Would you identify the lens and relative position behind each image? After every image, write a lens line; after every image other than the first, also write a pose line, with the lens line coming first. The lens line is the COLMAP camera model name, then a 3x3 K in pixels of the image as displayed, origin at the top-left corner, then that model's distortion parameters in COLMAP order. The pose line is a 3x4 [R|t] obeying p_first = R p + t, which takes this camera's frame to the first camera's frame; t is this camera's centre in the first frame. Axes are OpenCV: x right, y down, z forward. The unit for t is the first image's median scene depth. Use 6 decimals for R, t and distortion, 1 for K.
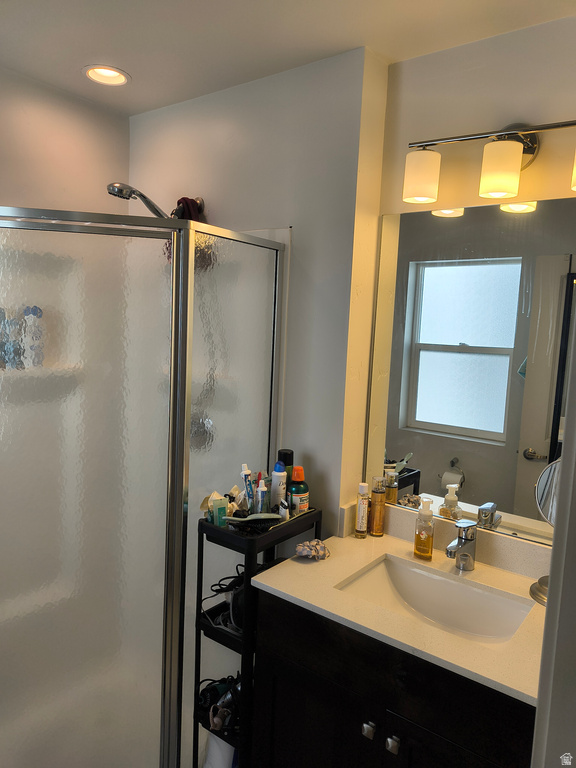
lens RADIAL K [[539.6, 0, 288.0], [0, 539.6, 384.0], [0, 0, 1]] dist [0.019974, -0.006046]
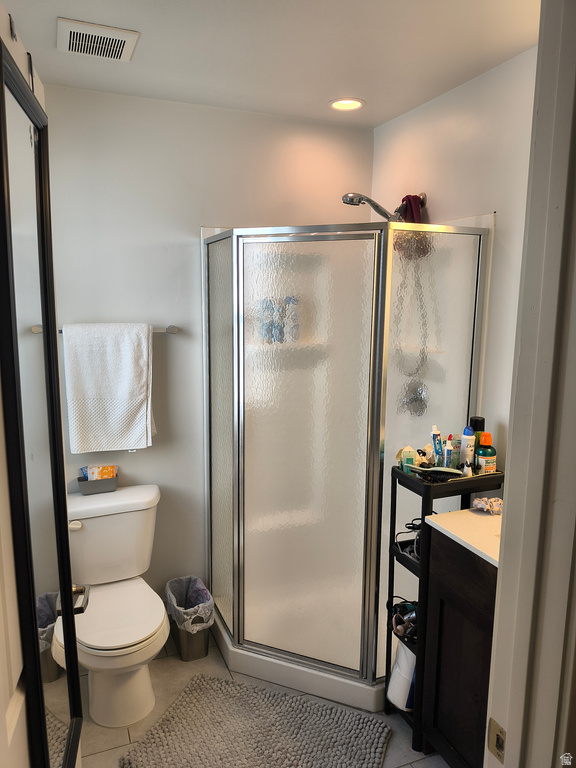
lens RADIAL K [[539.6, 0, 288.0], [0, 539.6, 384.0], [0, 0, 1]] dist [0.019974, -0.006046]
pose [[0.863871, 0.041522, -0.501998, 0.228354], [-0.022616, 0.998789, 0.043694, 0.014813], [0.503205, -0.026393, 0.863764, -0.168531]]
